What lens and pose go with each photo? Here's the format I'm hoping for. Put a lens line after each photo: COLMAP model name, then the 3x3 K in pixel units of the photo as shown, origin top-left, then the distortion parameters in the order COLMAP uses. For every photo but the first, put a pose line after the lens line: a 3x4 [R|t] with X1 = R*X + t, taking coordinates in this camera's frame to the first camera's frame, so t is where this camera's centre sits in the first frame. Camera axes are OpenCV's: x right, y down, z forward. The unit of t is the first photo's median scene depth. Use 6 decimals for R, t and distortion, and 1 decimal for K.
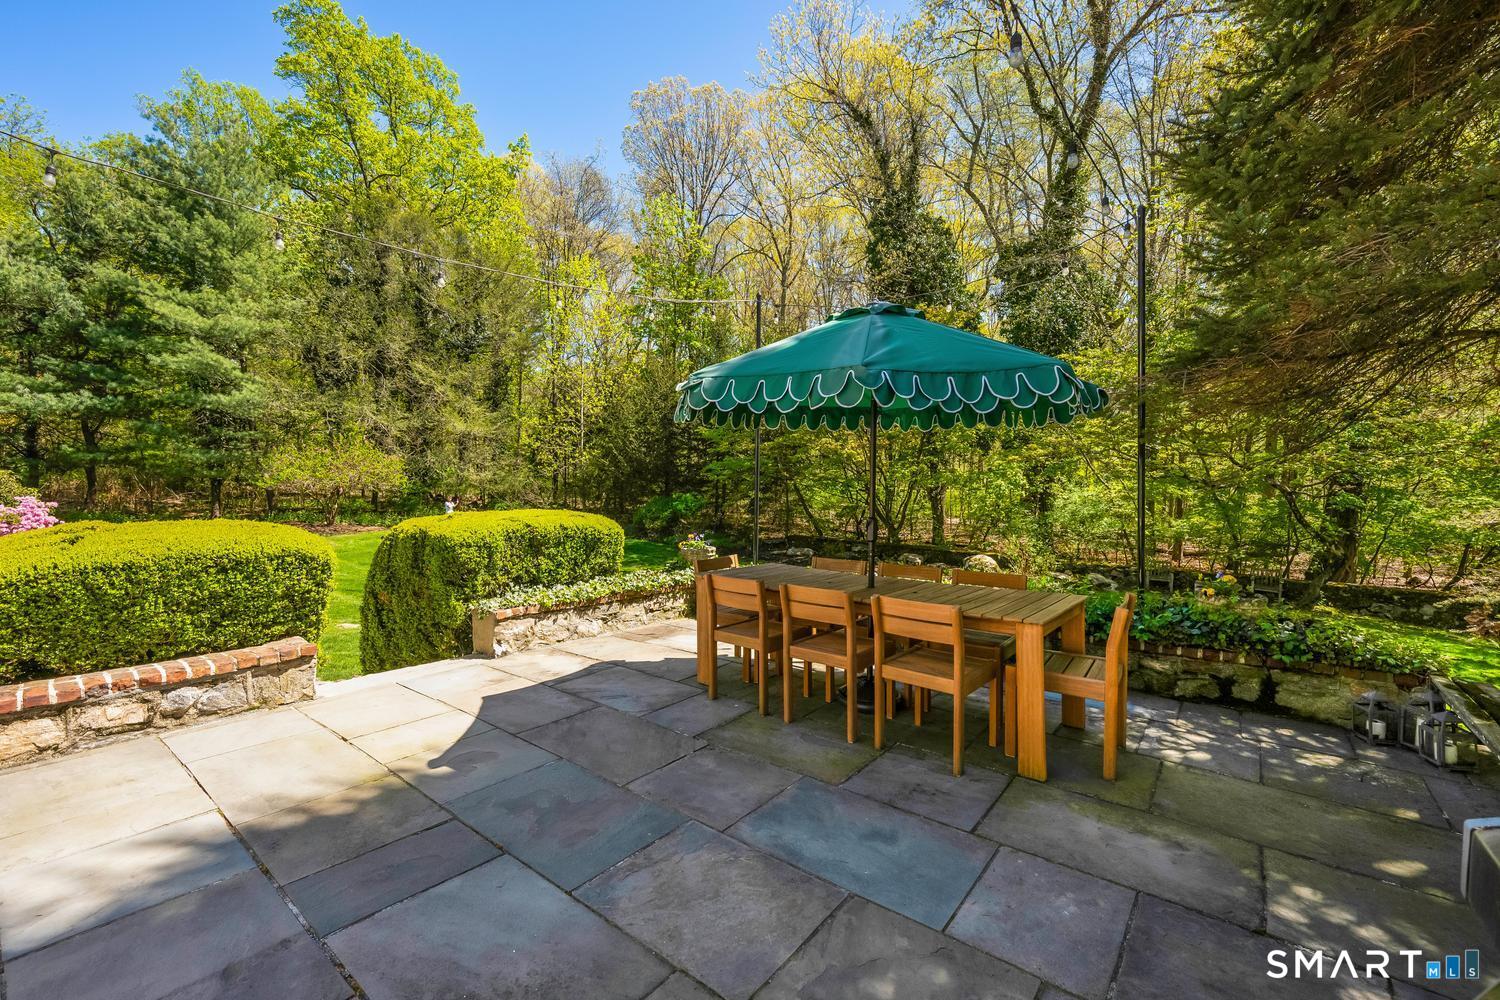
lens RADIAL K [[622.6, 0, 748.2], [0, 622.6, 495.8], [0, 0, 1]] dist [0.000083, -0.000628]
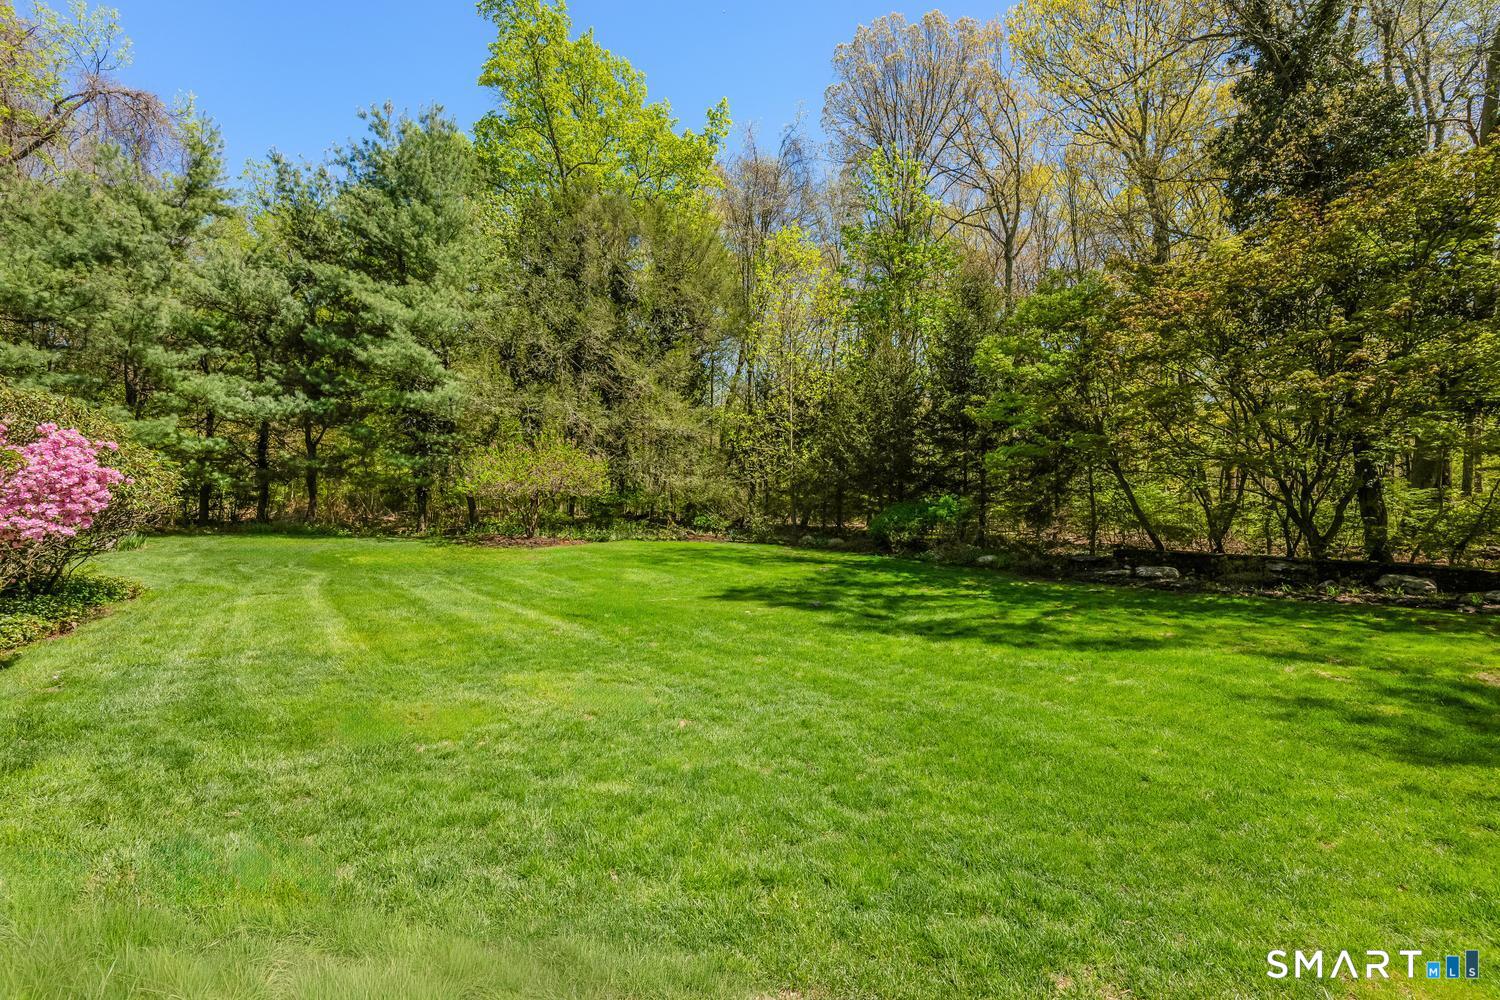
lens RADIAL K [[622.6, 0, 751.7], [0, 622.6, 506.8], [0, 0, 1]] dist [0.000083, -0.000628]
pose [[0.972149, -0.014511, -0.233913, -0.163671], [0.007869, 0.999540, -0.029304, 0.032822], [0.234230, 0.026647, 0.971816, 0.221263]]
